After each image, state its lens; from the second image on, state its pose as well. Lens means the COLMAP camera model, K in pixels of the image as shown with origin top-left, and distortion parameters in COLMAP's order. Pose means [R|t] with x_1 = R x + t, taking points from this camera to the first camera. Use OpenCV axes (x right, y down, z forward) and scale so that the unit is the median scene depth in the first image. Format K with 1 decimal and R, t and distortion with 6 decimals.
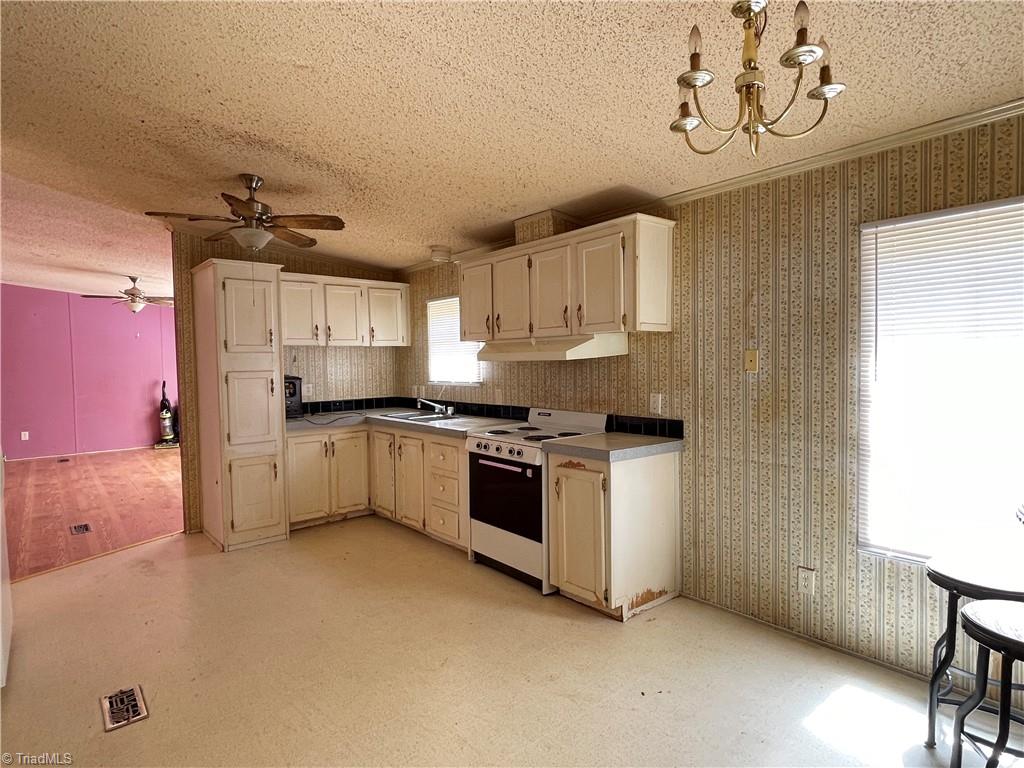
lens RADIAL K [[563.2, 0, 511.0], [0, 563.2, 383.1], [0, 0, 1]] dist [0.001148, -0.001377]
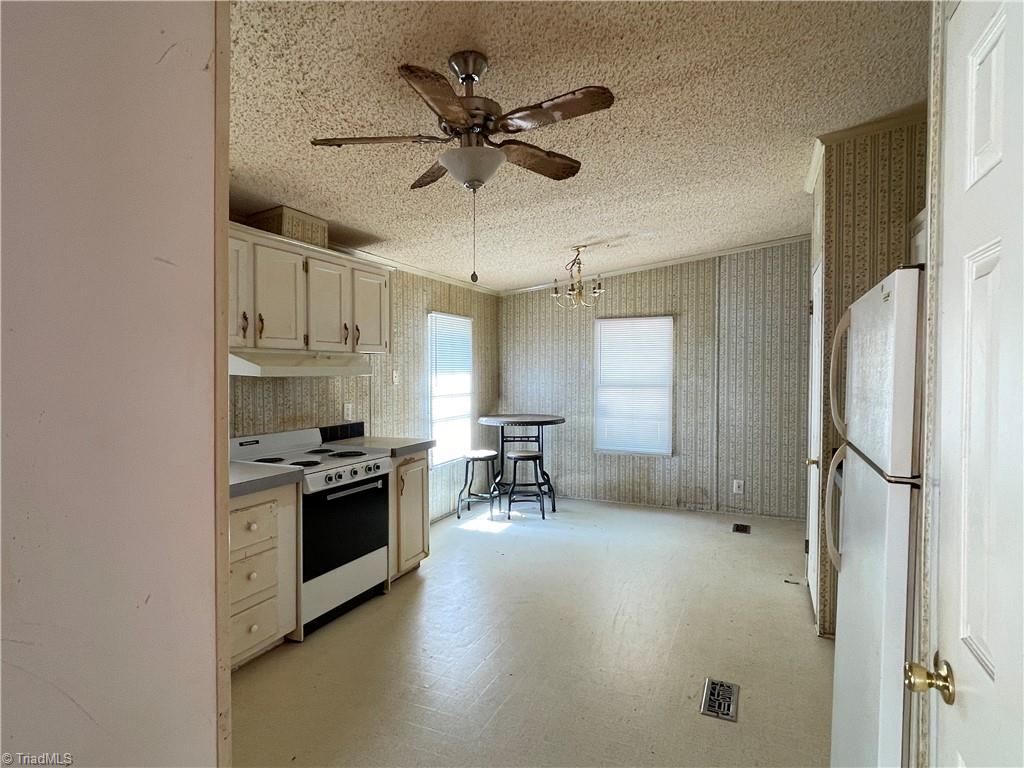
lens RADIAL K [[563.2, 0, 511.6], [0, 563.2, 381.9], [0, 0, 1]] dist [0.001148, -0.001377]
pose [[-0.435938, -0.001021, 0.899976, -0.928494], [0.041734, 0.998901, 0.021348, -0.037452], [-0.899009, 0.046866, -0.435416, 1.128954]]
